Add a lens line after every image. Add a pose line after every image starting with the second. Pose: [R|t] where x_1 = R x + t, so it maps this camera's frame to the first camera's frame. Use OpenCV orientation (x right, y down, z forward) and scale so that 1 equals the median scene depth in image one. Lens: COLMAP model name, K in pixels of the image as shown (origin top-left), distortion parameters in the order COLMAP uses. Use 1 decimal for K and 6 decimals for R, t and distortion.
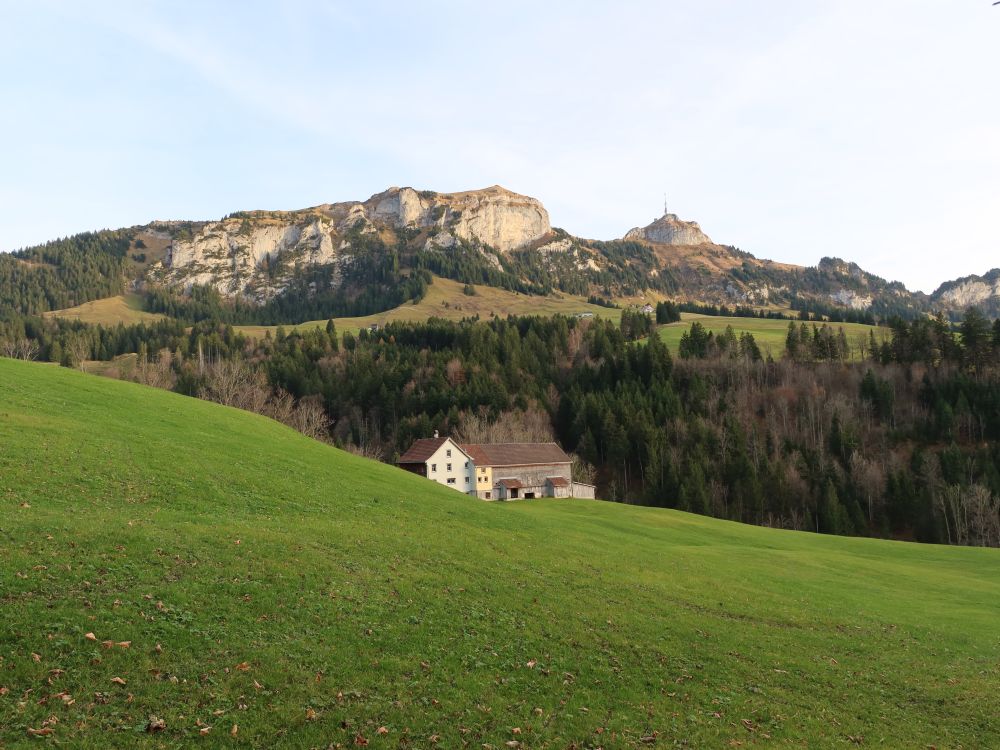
lens RADIAL K [[720.3, 0, 500.0], [0, 720.3, 375.0], [0, 0, 1]] dist [-0.006051, -0.000803]
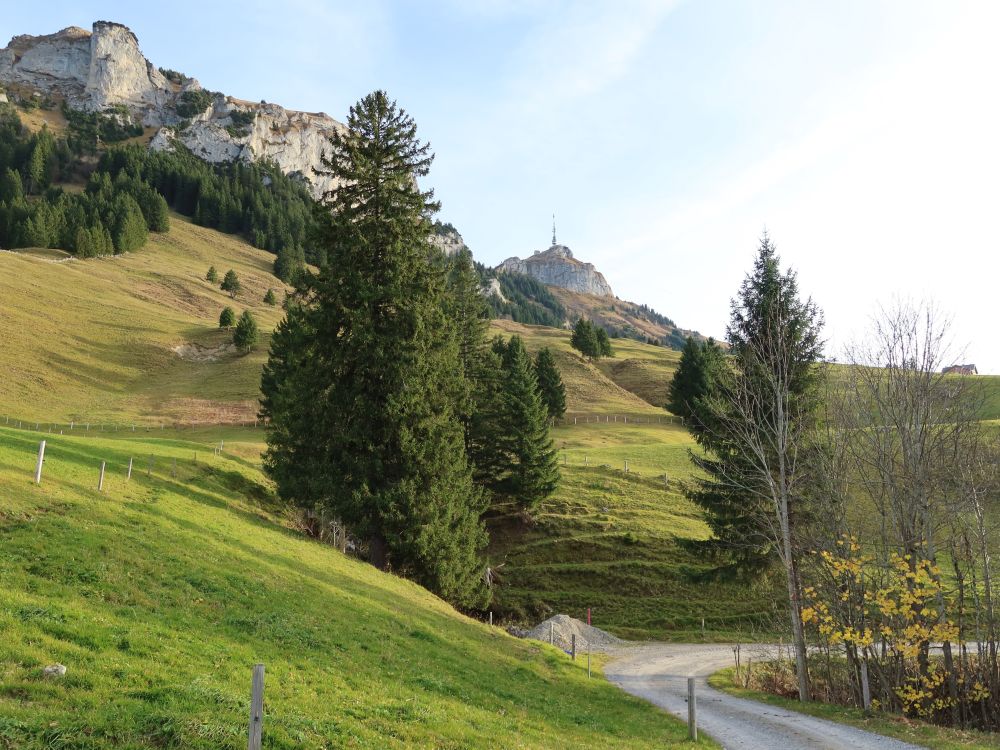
lens RADIAL K [[798.1, 0, 515.1], [0, 798.1, 375.9], [0, 0, 1]] dist [-0.003338, -0.000578]
pose [[0.937708, 0.094816, 0.334235, -0.054096], [-0.059079, 0.991545, -0.115533, -0.032836], [-0.342363, 0.088590, 0.935382, 0.558248]]
